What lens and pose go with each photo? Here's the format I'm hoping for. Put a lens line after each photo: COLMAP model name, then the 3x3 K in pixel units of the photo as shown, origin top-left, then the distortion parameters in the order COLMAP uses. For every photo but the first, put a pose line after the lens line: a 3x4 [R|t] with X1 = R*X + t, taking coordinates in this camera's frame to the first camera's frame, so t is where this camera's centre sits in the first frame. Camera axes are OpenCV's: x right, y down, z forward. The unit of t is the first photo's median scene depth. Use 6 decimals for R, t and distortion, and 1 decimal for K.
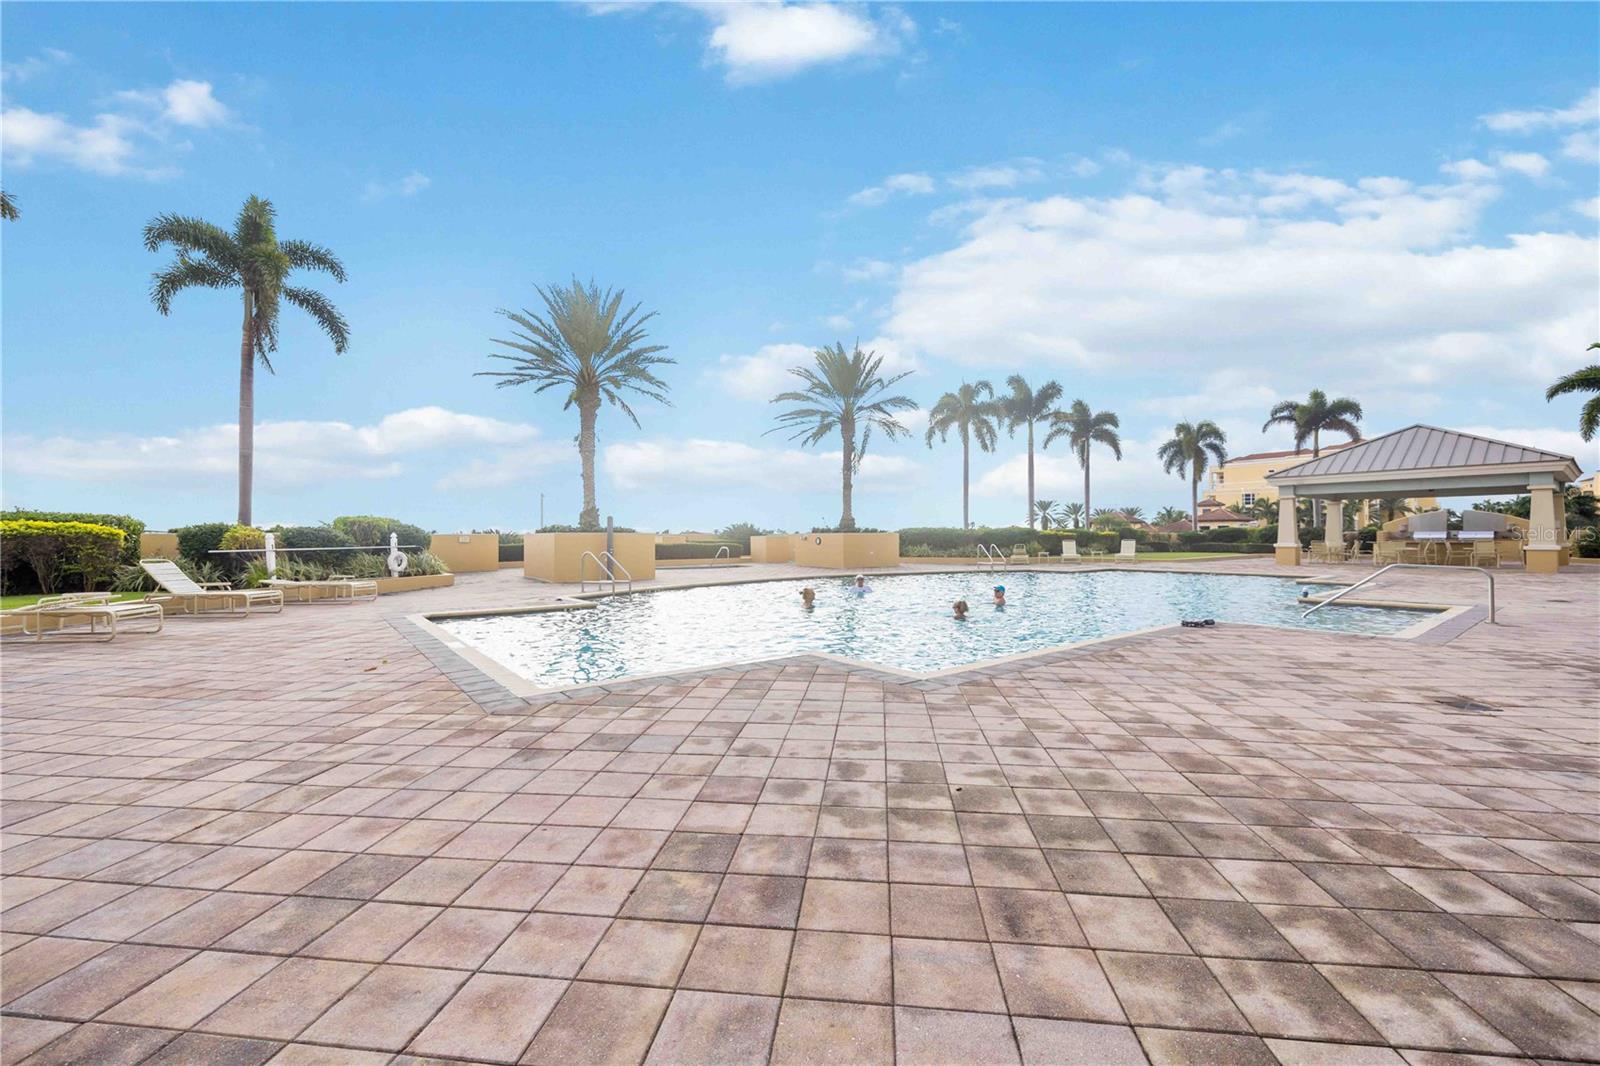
lens RADIAL K [[647.1, 0, 818.0], [0, 647.1, 536.2], [0, 0, 1]] dist [0.000031, -0.000051]
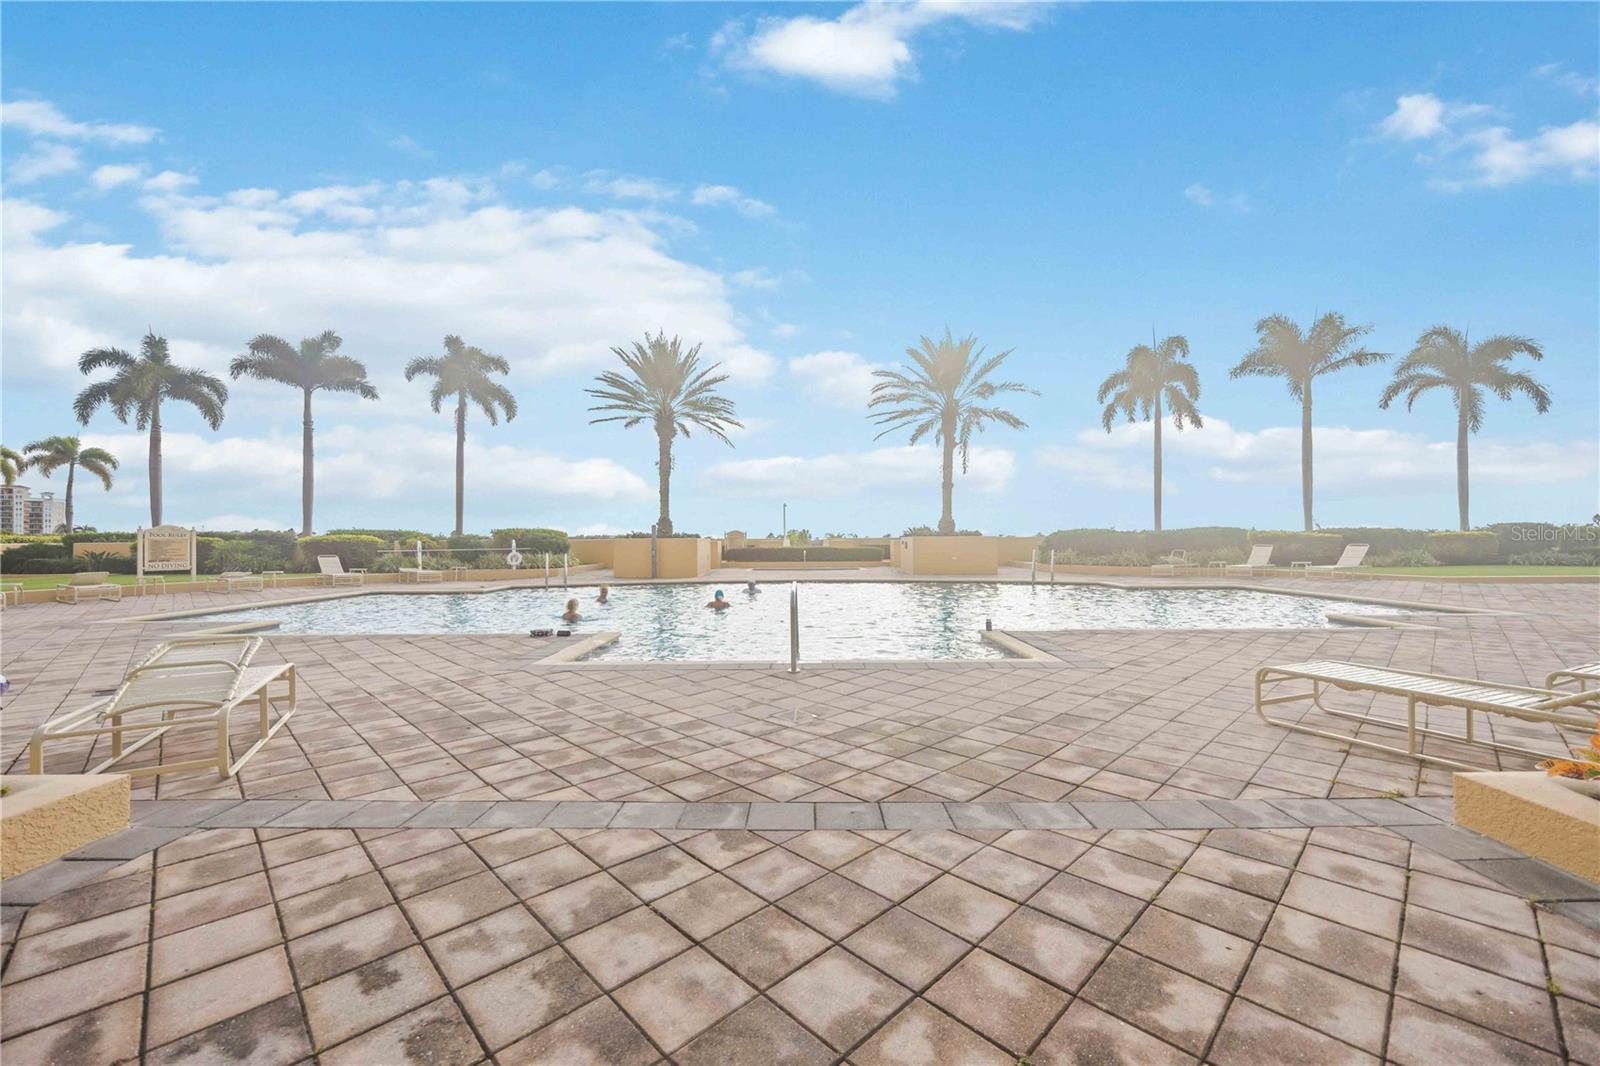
lens RADIAL K [[647.1, 0, 818.0], [0, 647.1, 536.2], [0, 0, 1]] dist [0.000031, -0.000051]
pose [[0.774859, -0.007348, -0.632092, 0.643371], [0.005167, 0.999973, -0.005290, -0.001092], [0.632113, 0.000833, 0.774875, 0.226933]]
